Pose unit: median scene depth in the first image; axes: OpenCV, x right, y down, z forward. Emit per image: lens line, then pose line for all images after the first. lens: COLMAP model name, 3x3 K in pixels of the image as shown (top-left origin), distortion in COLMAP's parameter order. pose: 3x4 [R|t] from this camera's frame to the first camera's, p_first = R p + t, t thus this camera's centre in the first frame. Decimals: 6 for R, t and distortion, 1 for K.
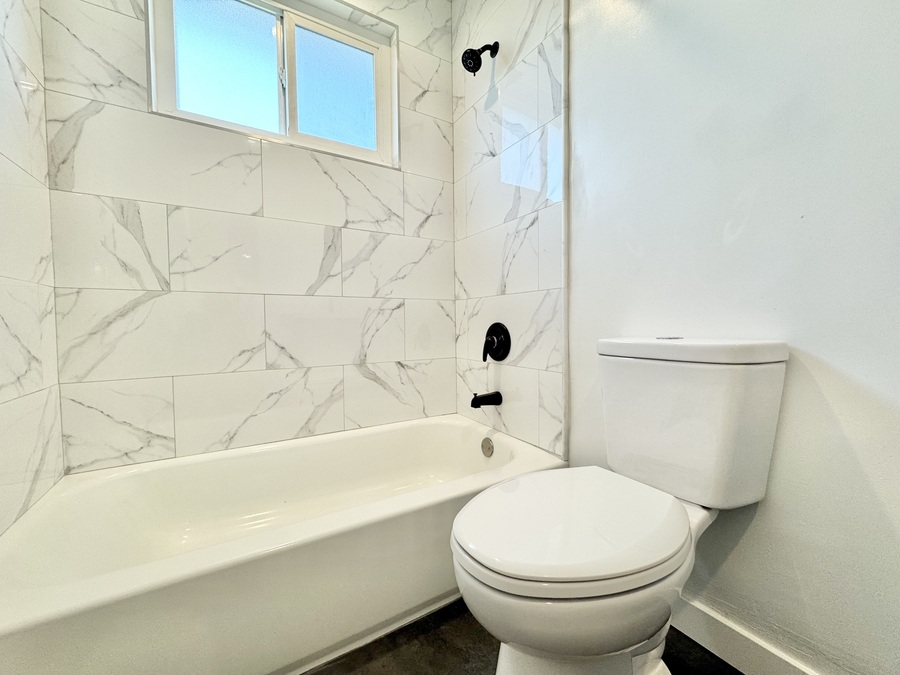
lens RADIAL K [[357.2, 0, 453.4], [0, 357.2, 336.2], [0, 0, 1]] dist [-0.000521, 0.000395]
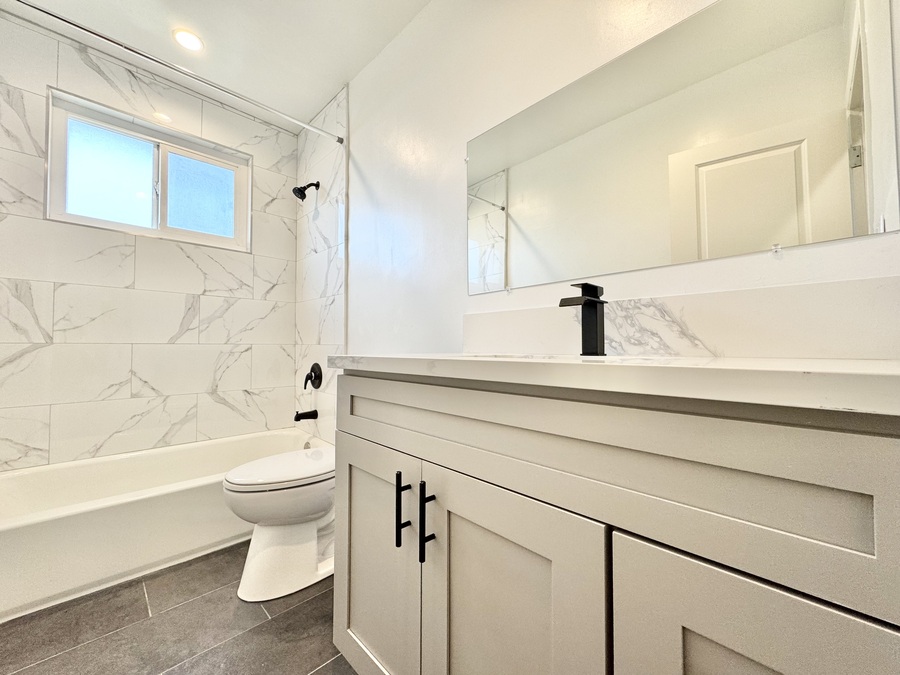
lens RADIAL K [[357.2, 0, 450.9], [0, 357.2, 337.2], [0, 0, 1]] dist [-0.000521, 0.000395]
pose [[0.973850, 0.020301, 0.226281, 0.347074], [-0.008701, 0.998602, -0.052144, -0.076420], [-0.227024, 0.048812, 0.972665, -0.606870]]
